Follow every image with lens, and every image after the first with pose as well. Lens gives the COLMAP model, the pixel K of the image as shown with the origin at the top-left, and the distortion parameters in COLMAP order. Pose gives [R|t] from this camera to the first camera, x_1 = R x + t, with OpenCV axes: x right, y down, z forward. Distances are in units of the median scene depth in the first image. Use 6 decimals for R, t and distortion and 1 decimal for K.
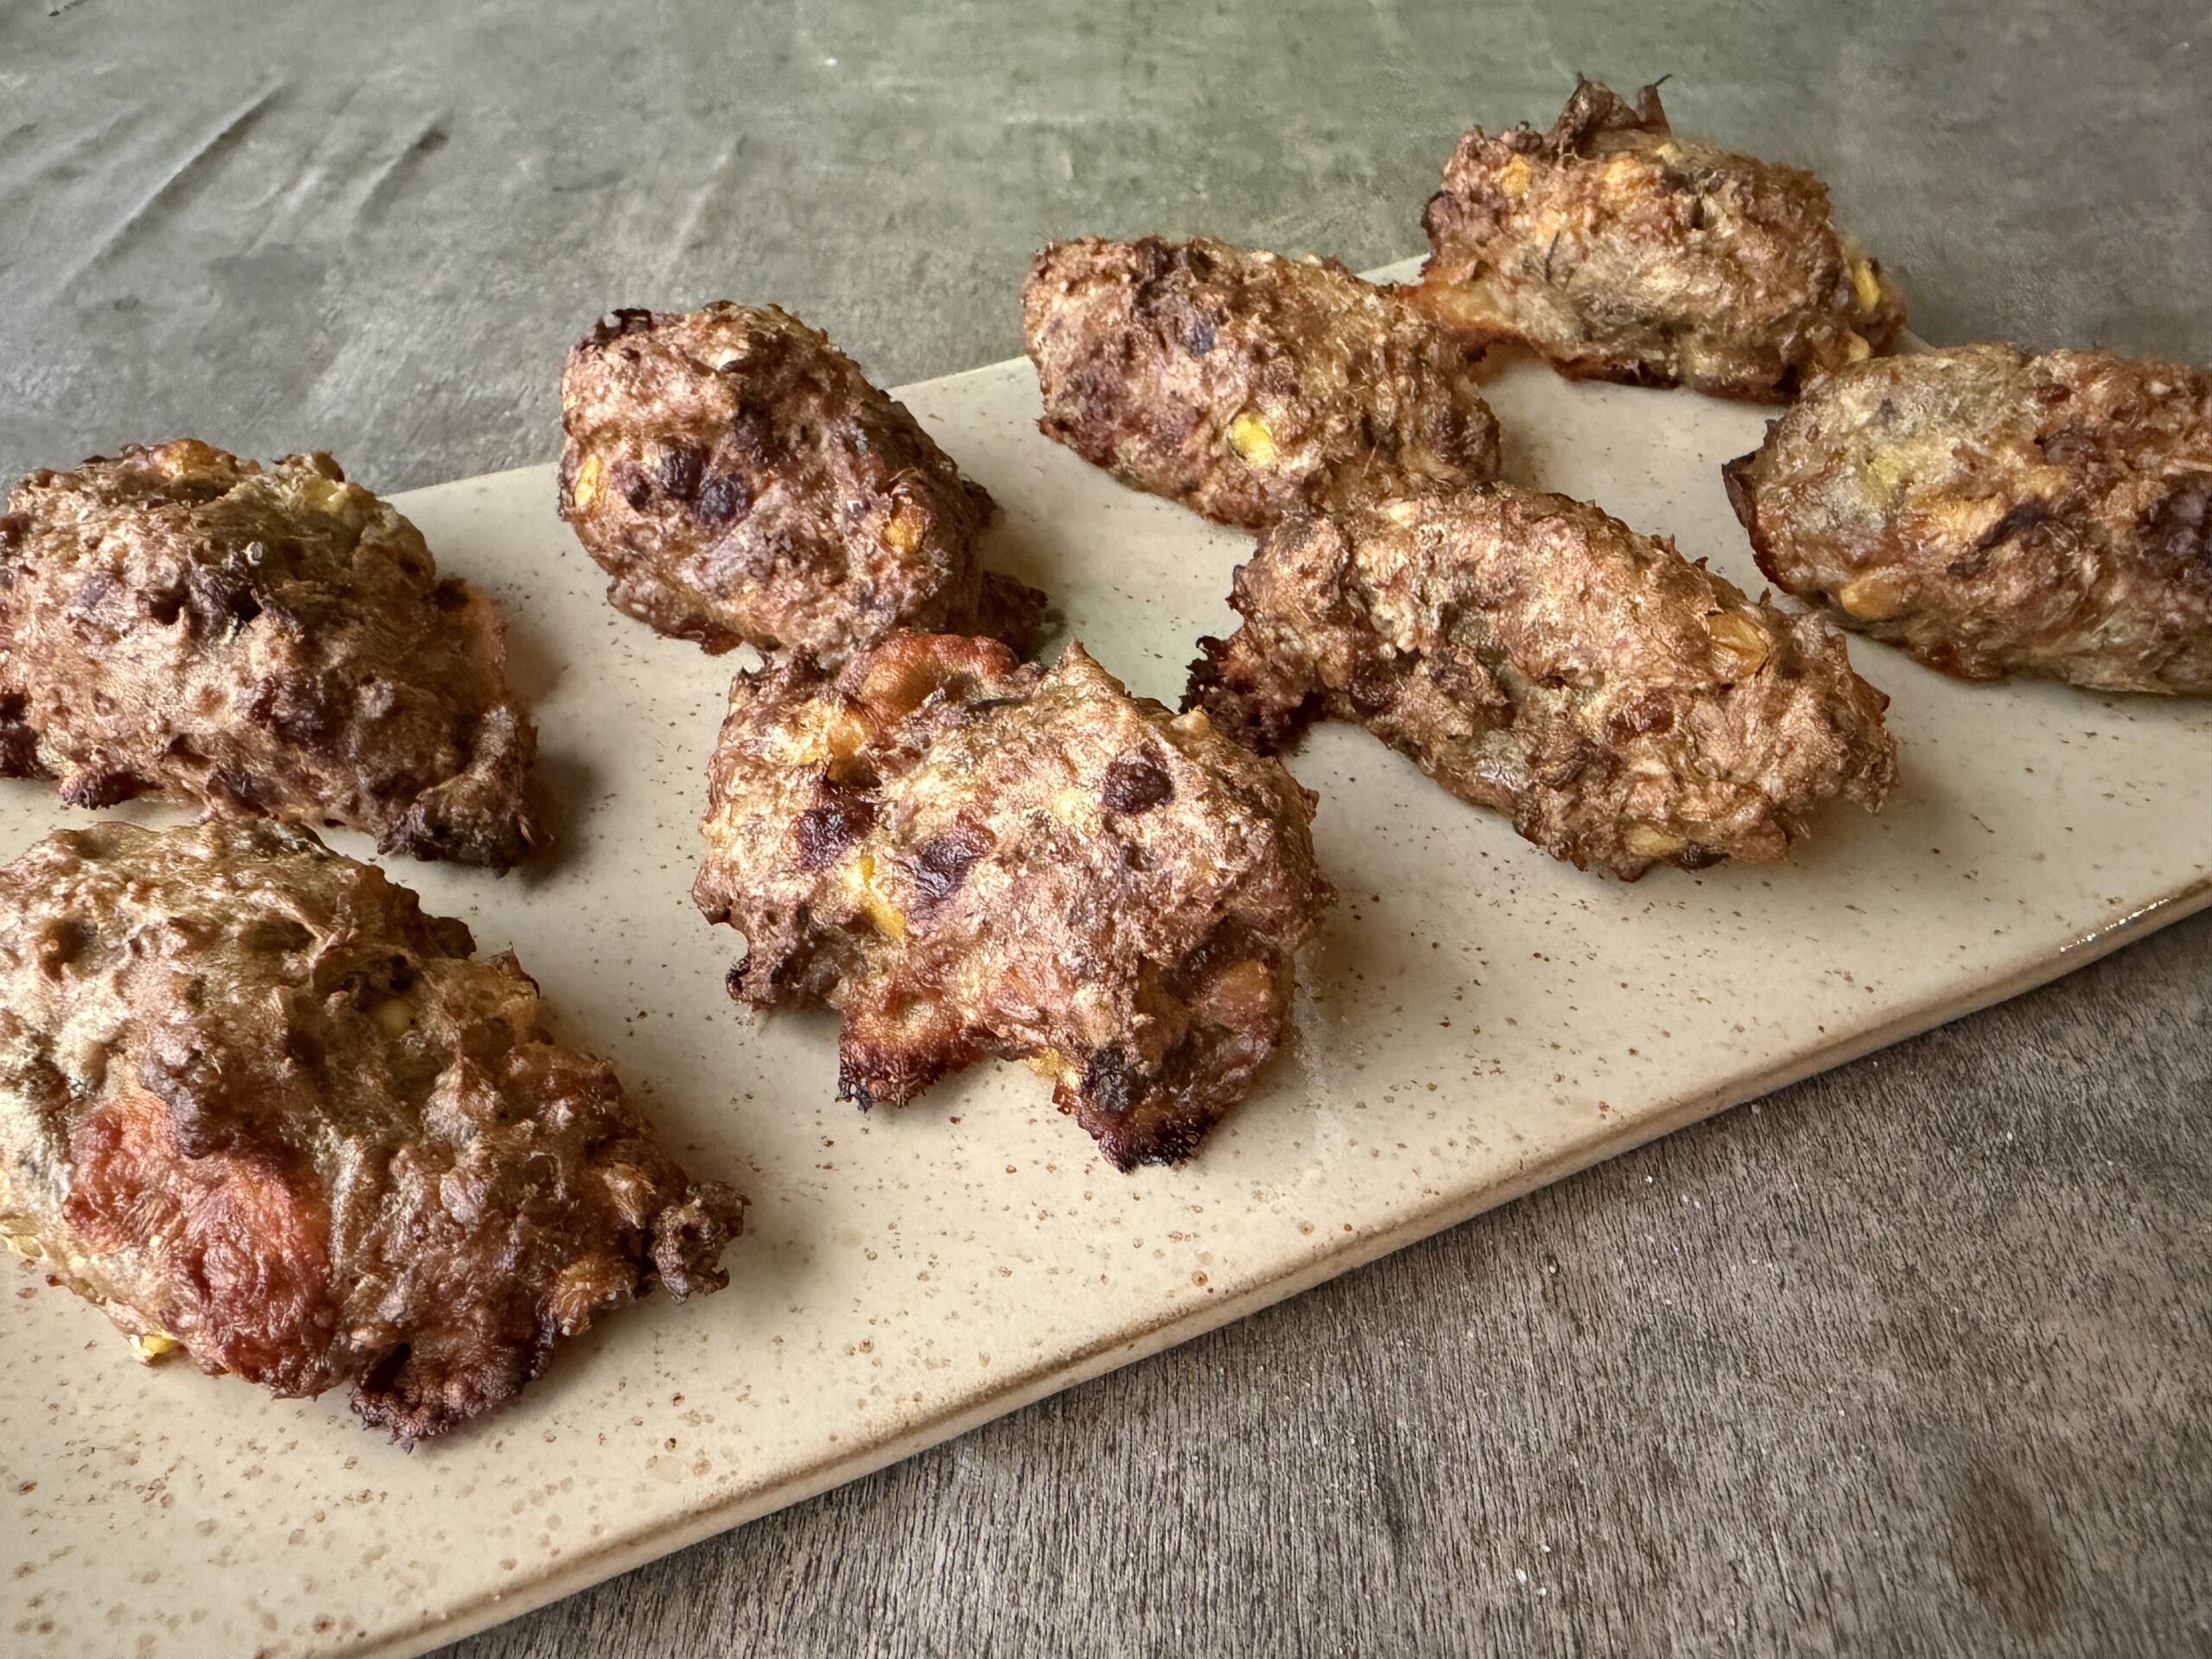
lens RADIAL K [[1542.3, 0, 987.4], [0, 1542.3, 828.7], [0, 0, 1]] dist [-0.001696, 0.002196]
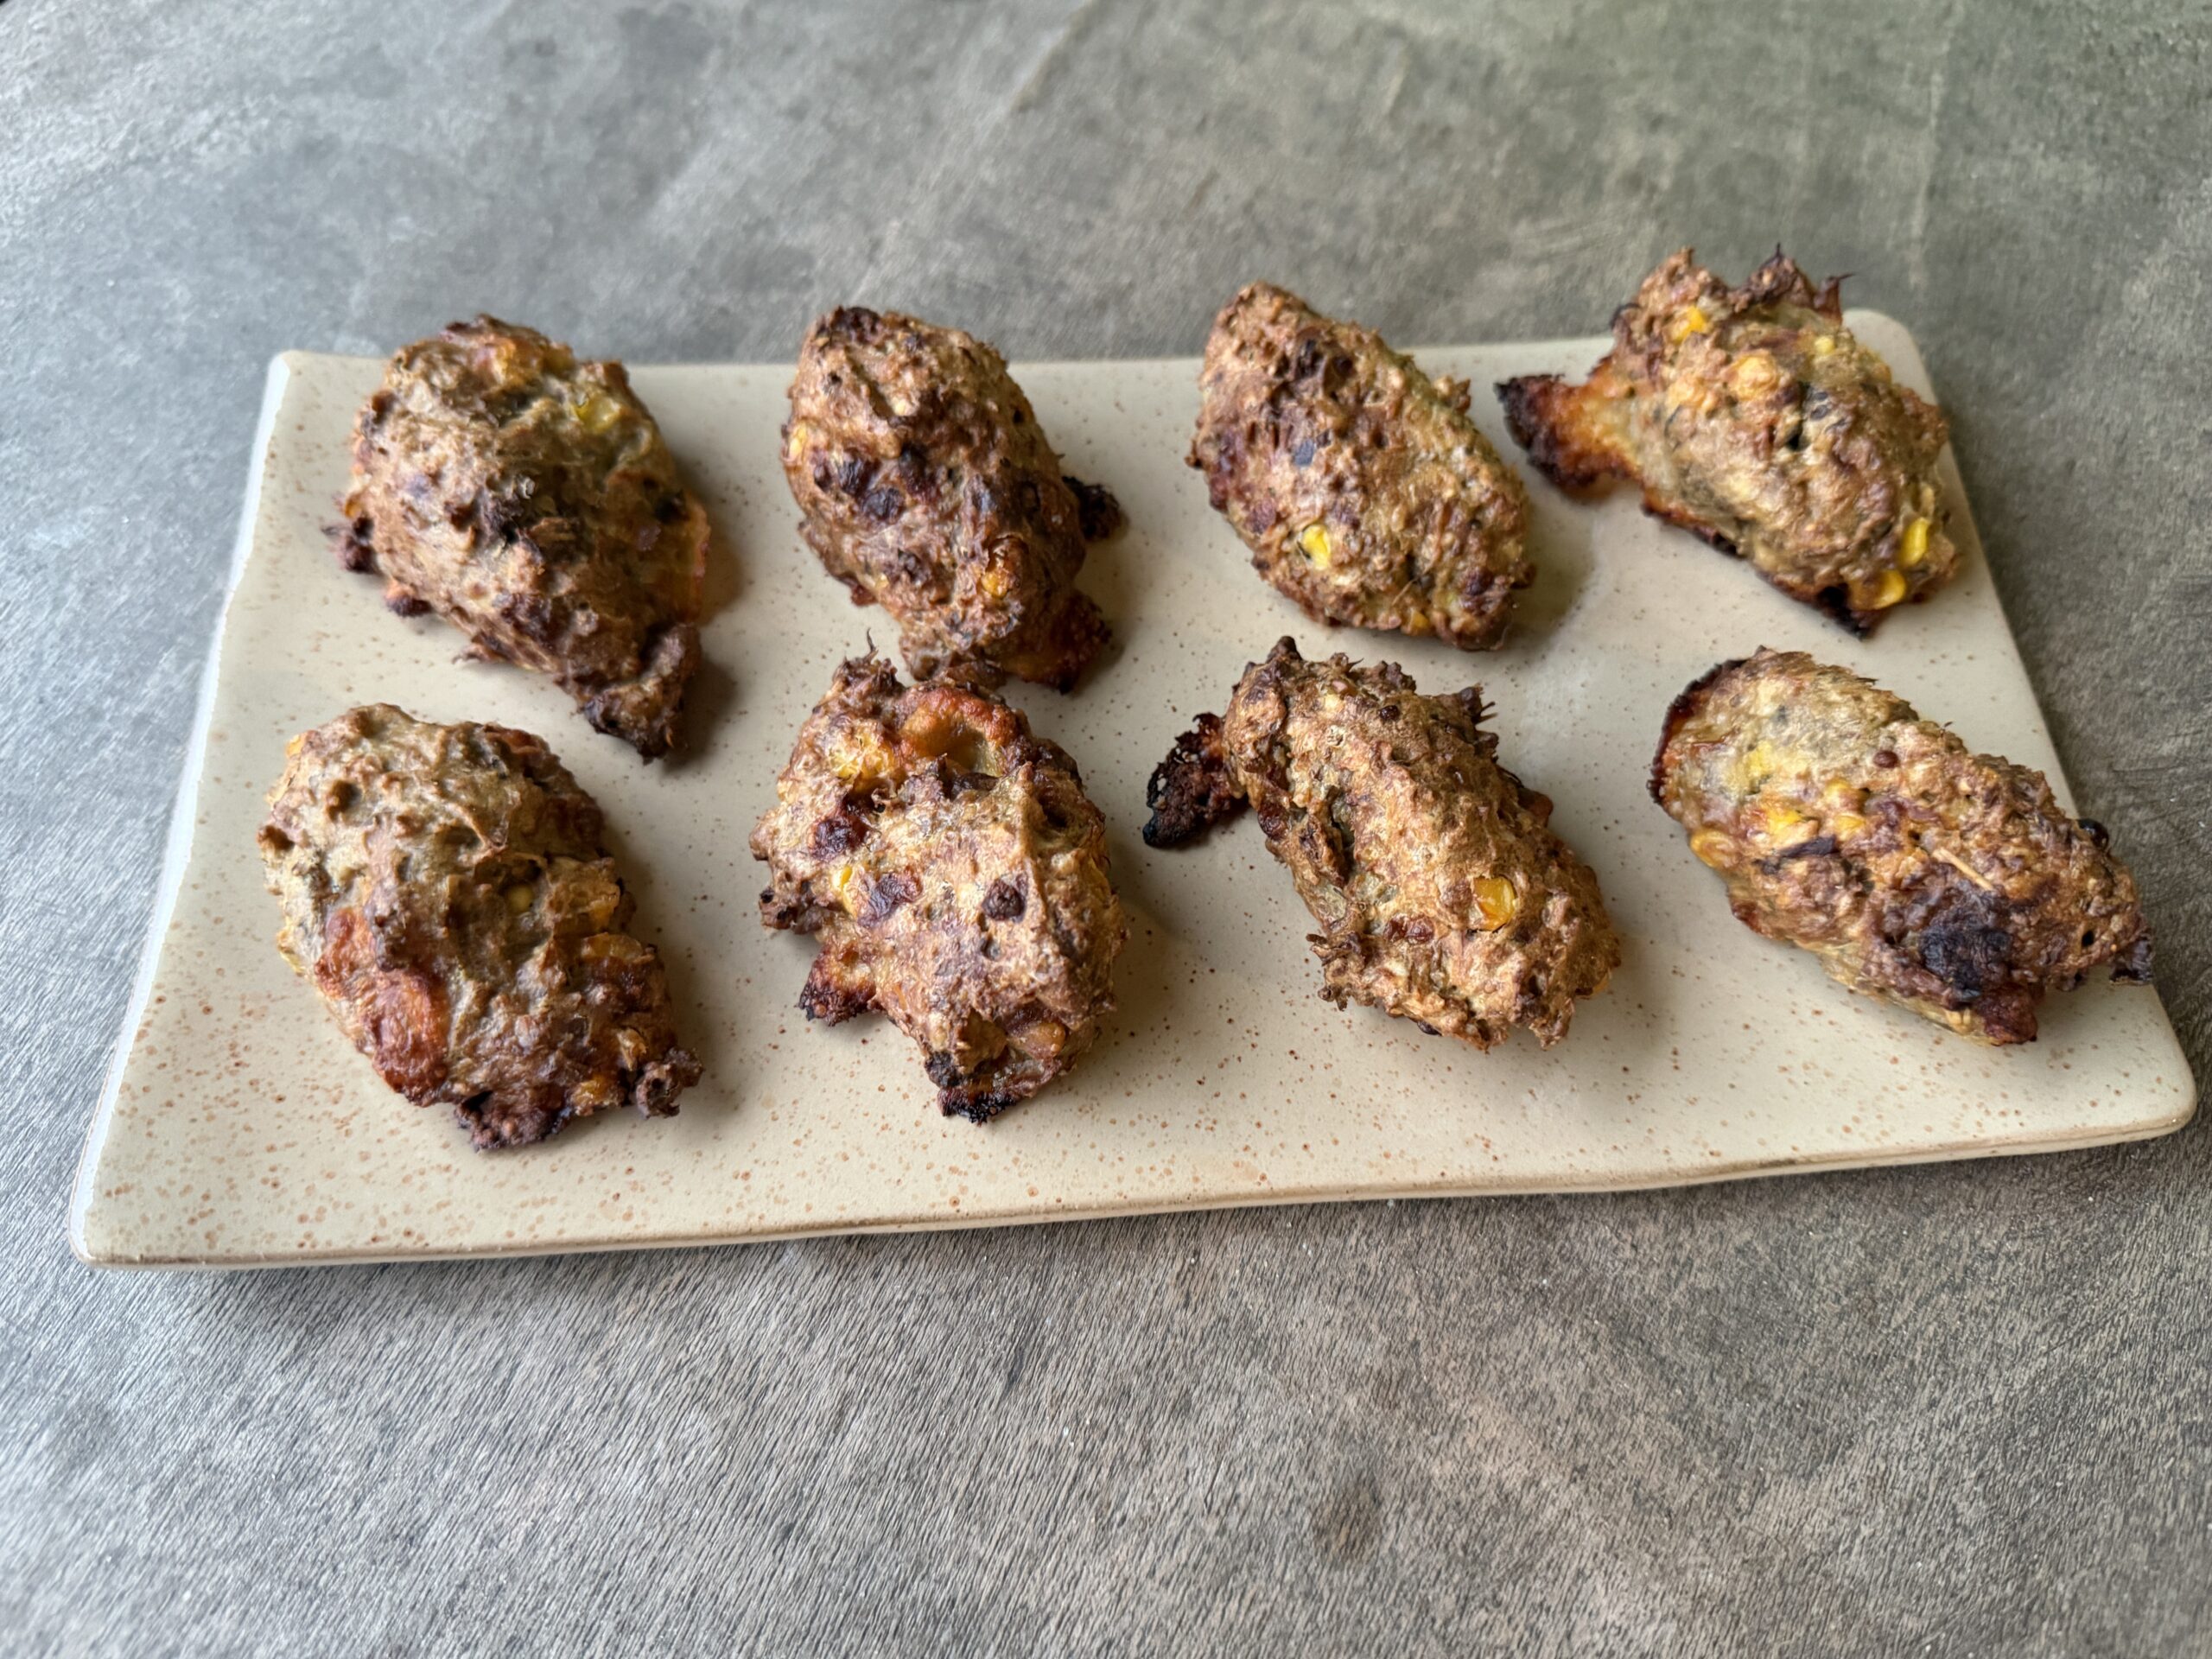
lens RADIAL K [[1548.0, 0, 1113.4], [0, 1548.0, 819.4], [0, 0, 1]] dist [0.139356, -0.395425]
pose [[0.946449, 0.305492, -0.104450, 0.306538], [-0.265862, 0.921013, 0.284698, -0.519297], [0.183173, -0.241683, 0.952910, -0.374319]]
